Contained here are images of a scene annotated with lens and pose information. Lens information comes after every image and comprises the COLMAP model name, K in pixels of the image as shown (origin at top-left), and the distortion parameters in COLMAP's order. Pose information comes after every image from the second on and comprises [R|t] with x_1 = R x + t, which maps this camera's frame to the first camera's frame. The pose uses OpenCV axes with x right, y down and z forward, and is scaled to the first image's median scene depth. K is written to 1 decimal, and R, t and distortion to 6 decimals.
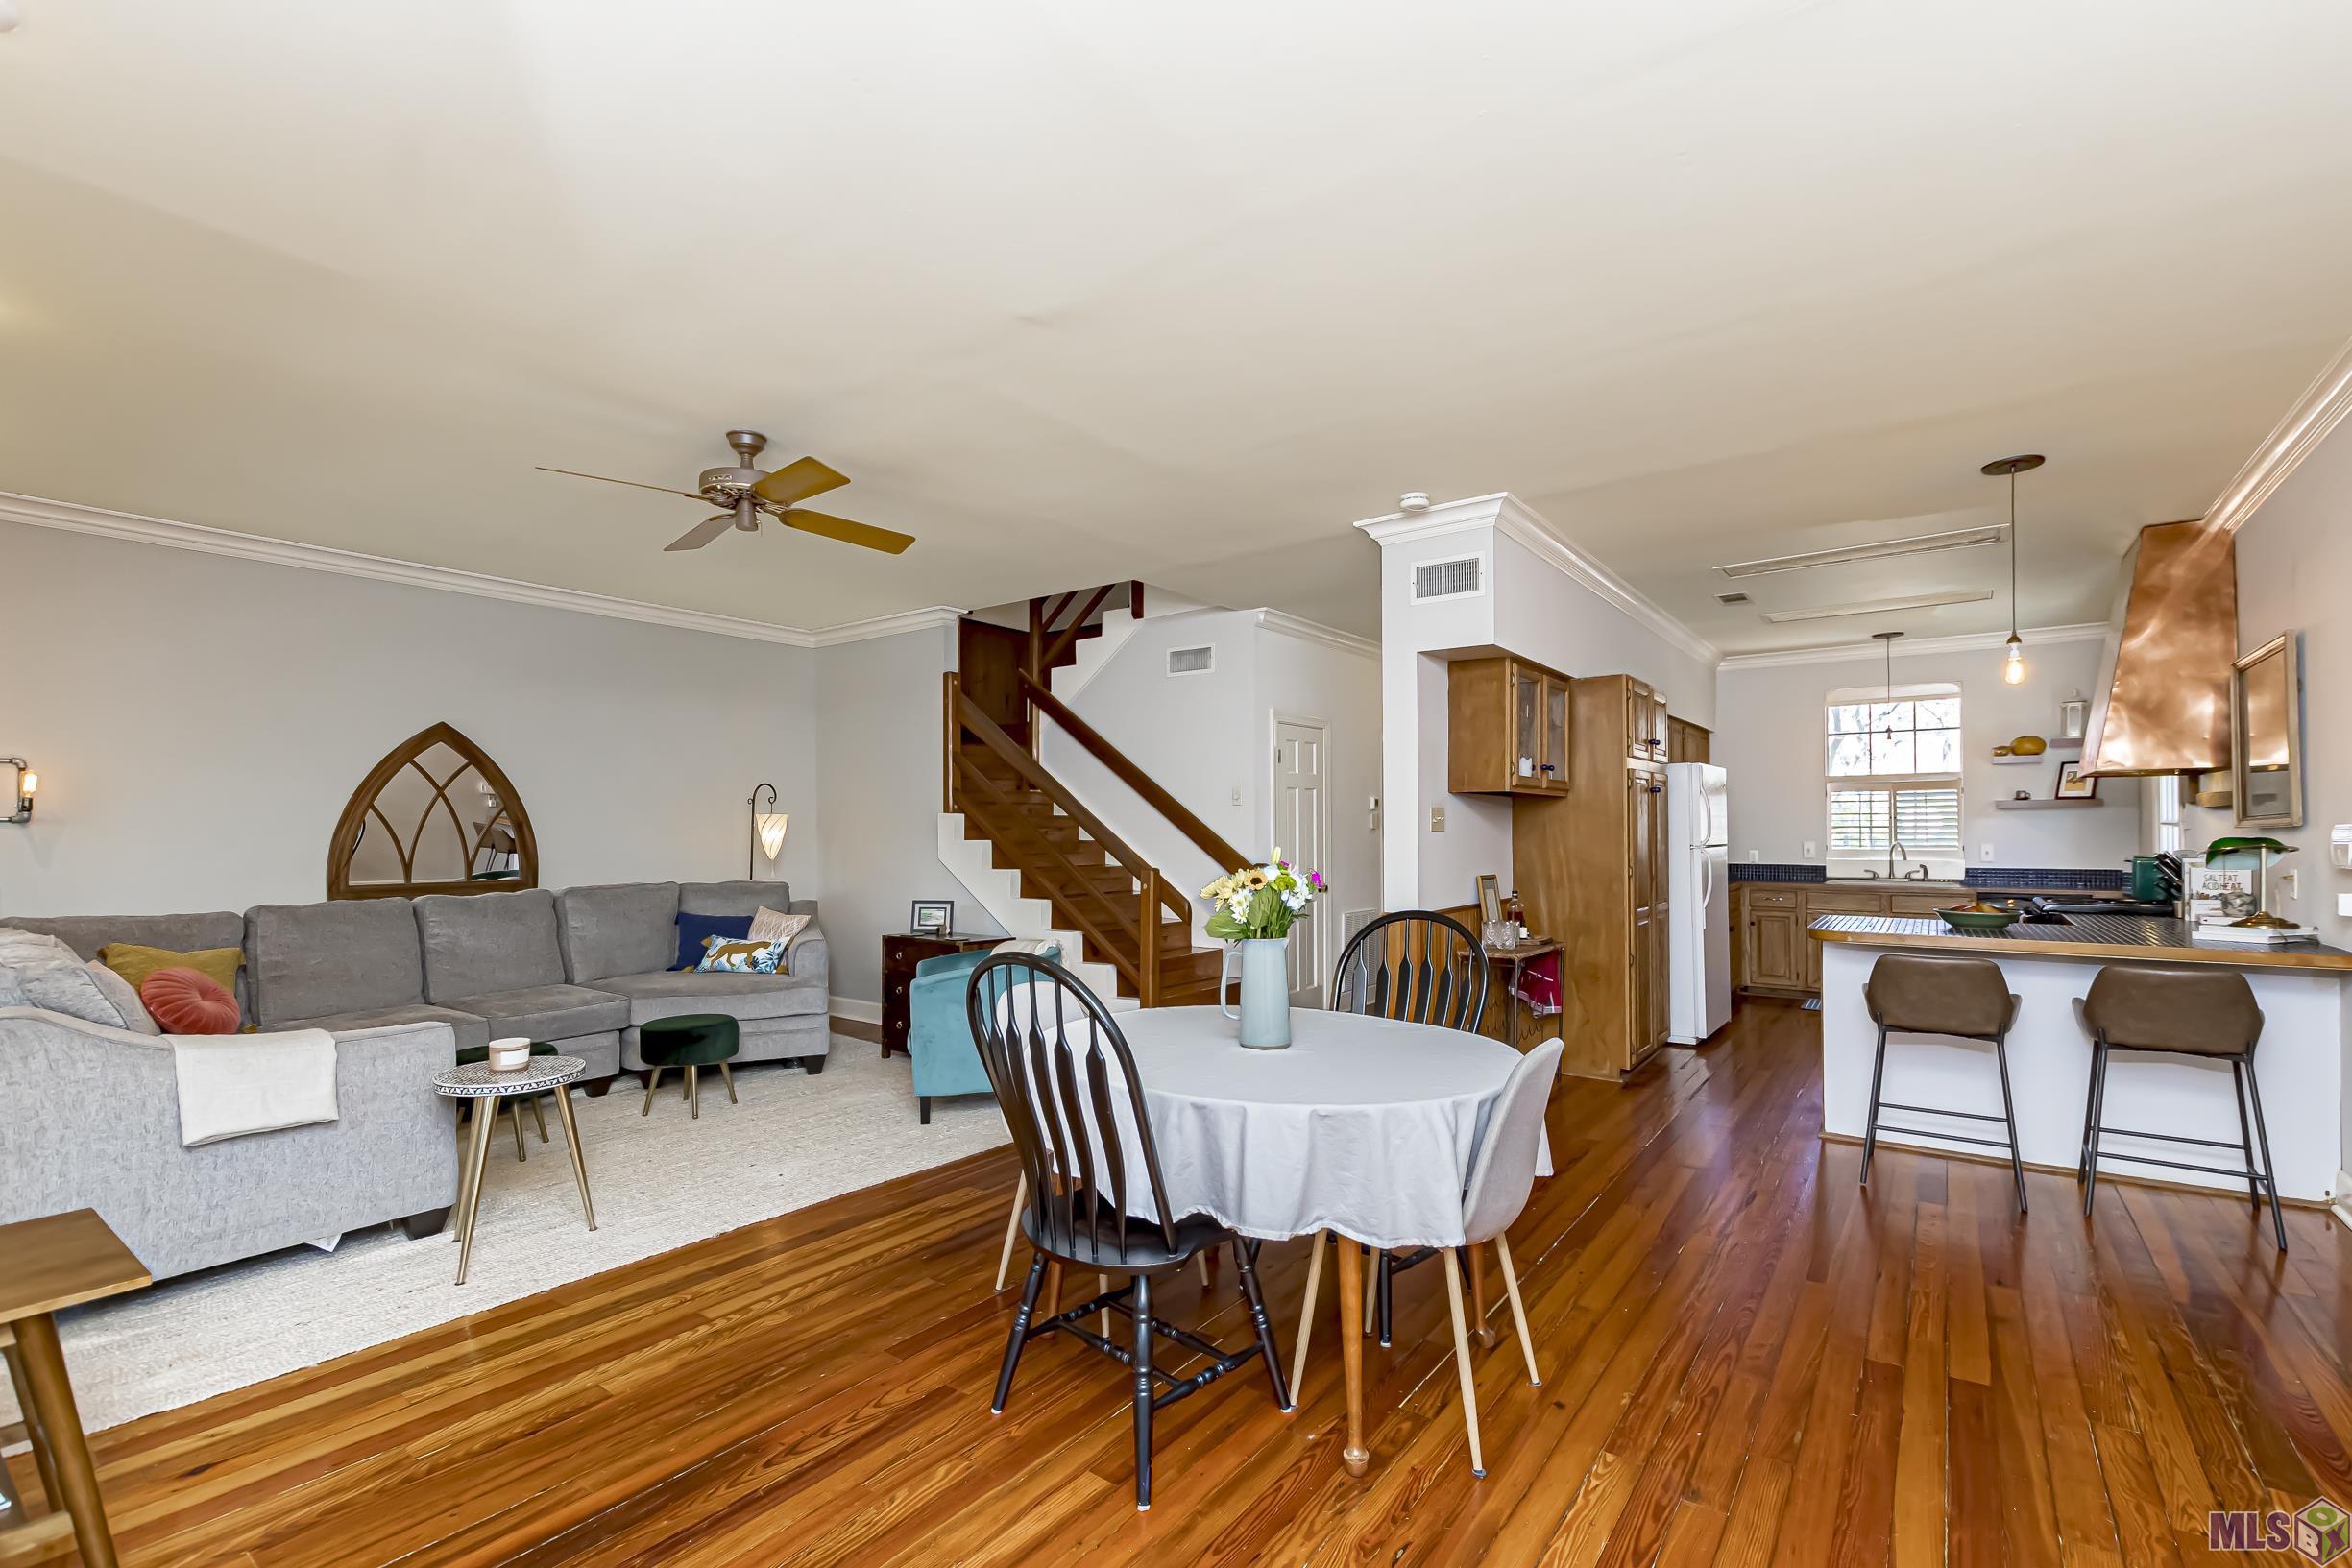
lens RADIAL K [[1077.8, 0, 1167.0], [0, 1077.8, 810.6], [0, 0, 1]] dist [0.000512, 0.000013]
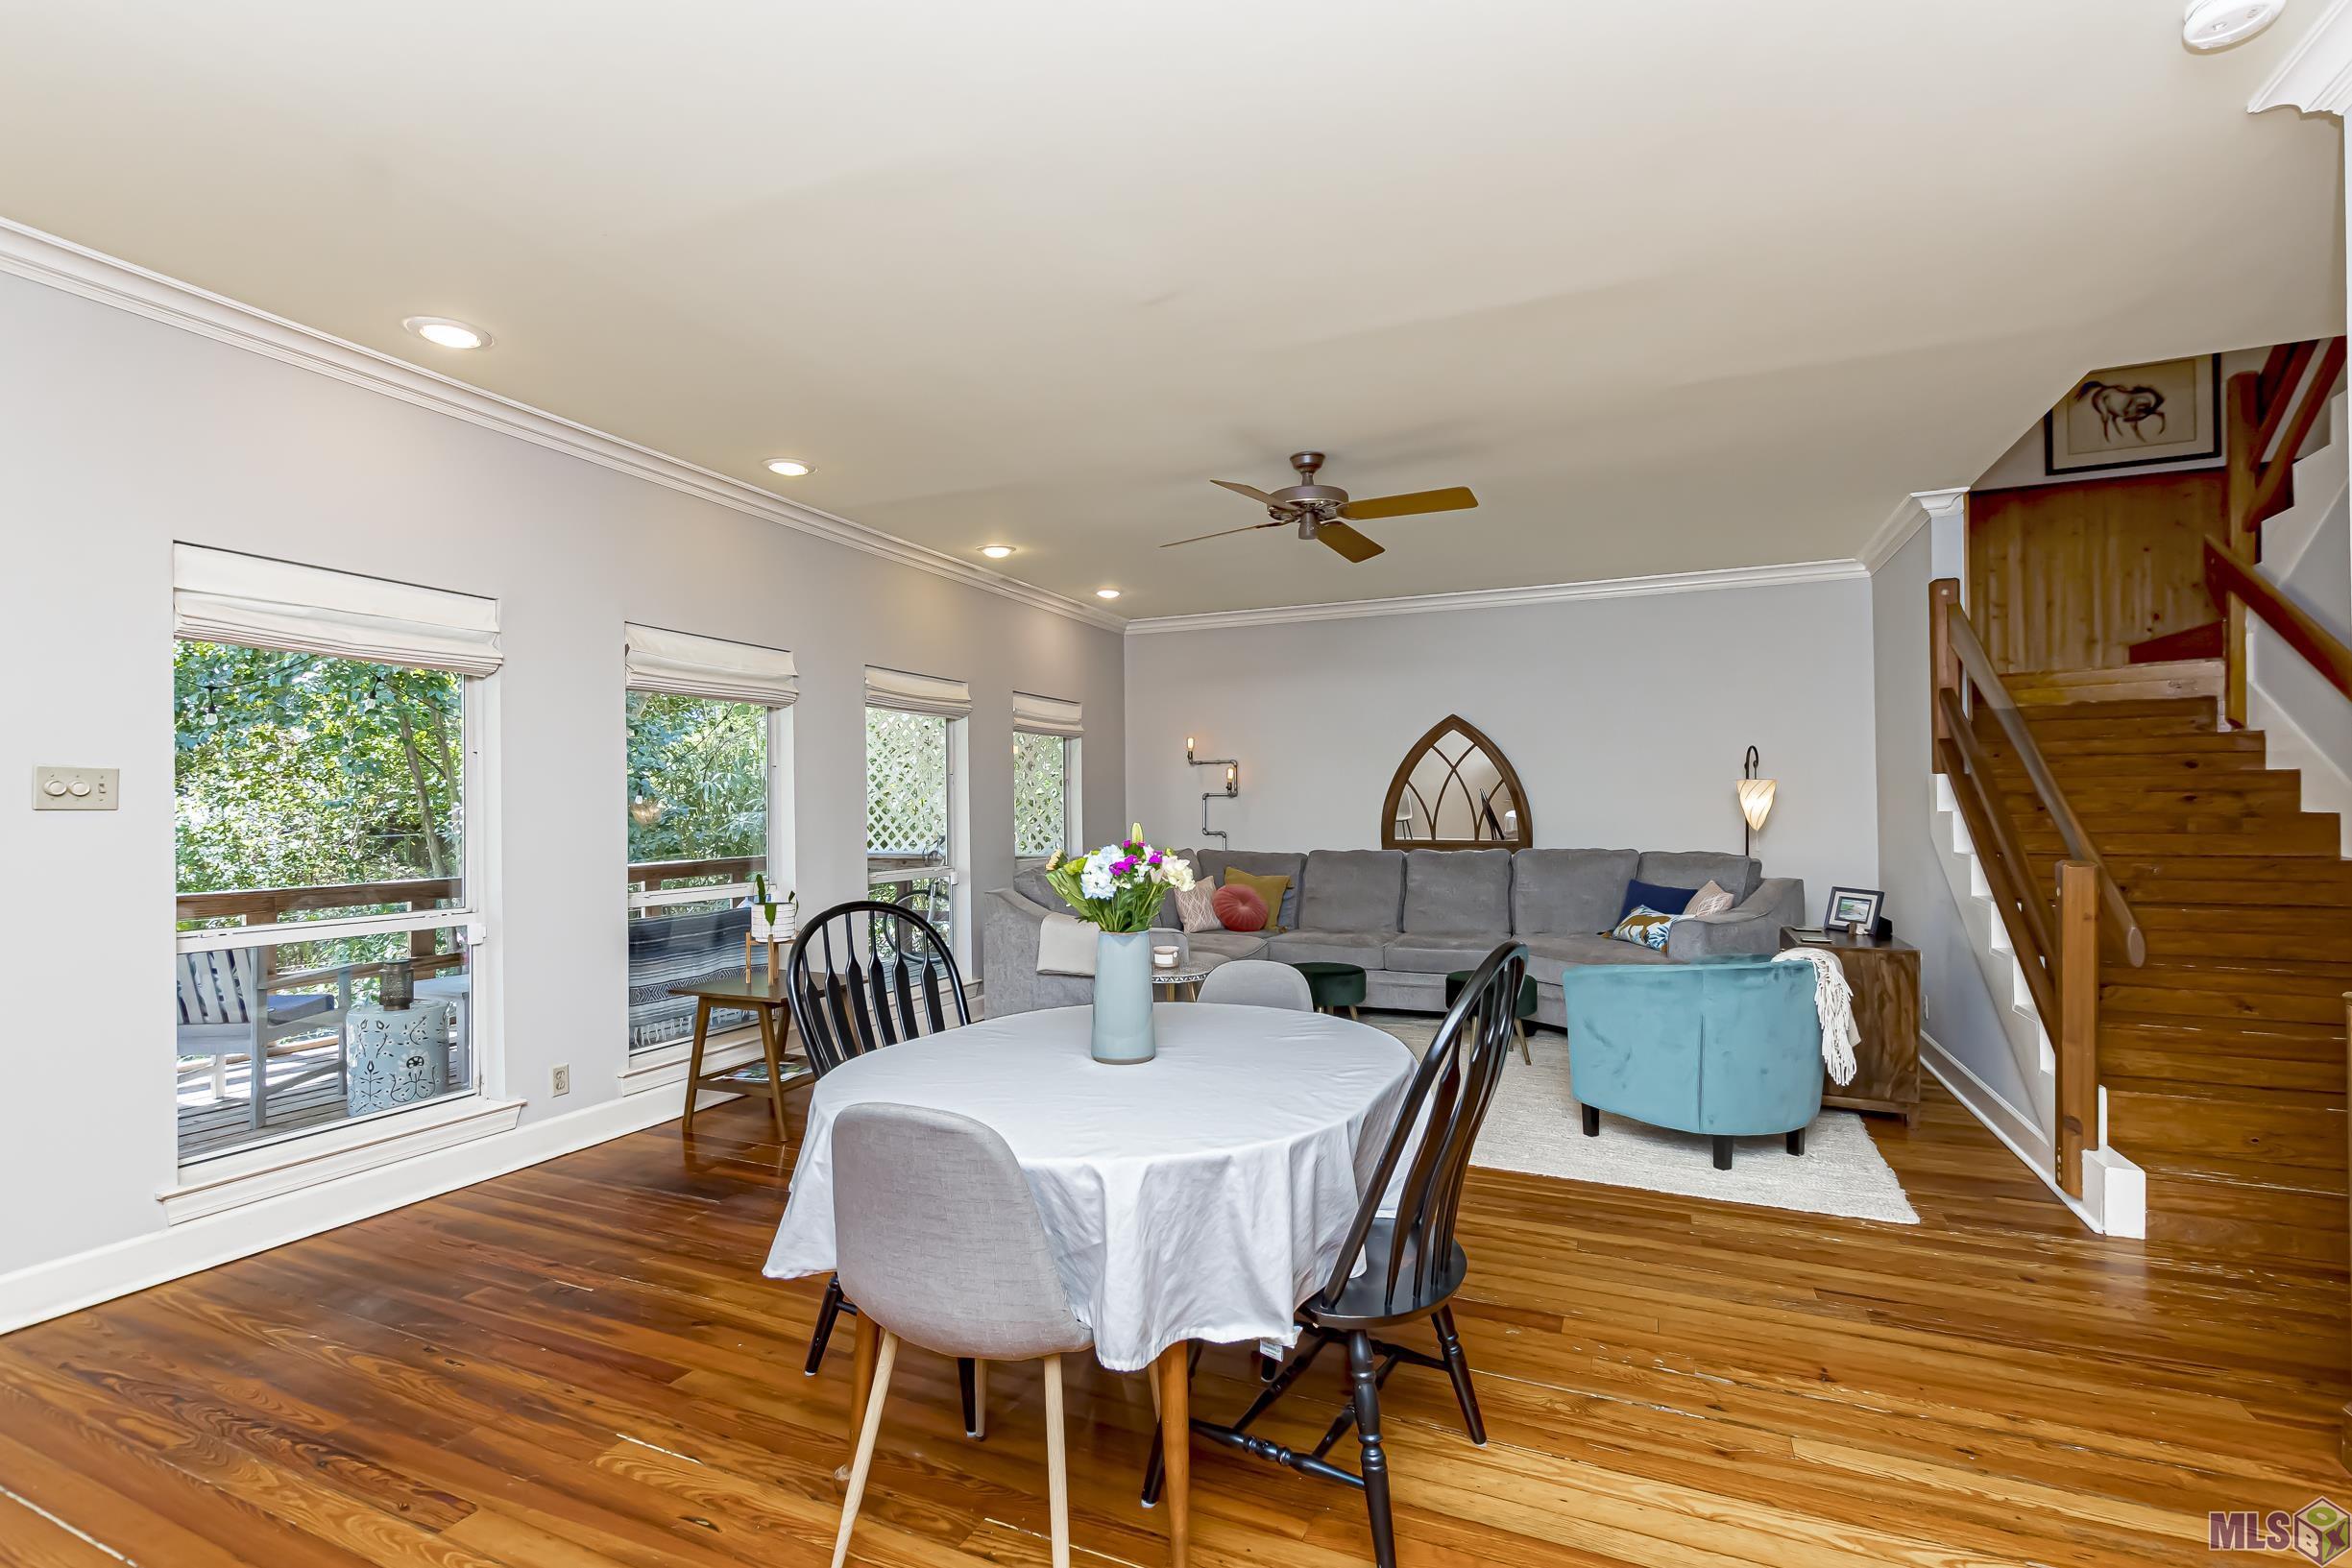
lens RADIAL K [[1024.1, 0, 1176.0], [0, 1024.1, 784.0], [0, 0, 1]] dist [-0.001463, -0.000208]
pose [[0.202501, -0.016736, -0.979139, 0.419431], [0.025072, 0.999615, -0.011901, 0.005945], [0.978961, -0.022139, 0.202842, 0.411289]]
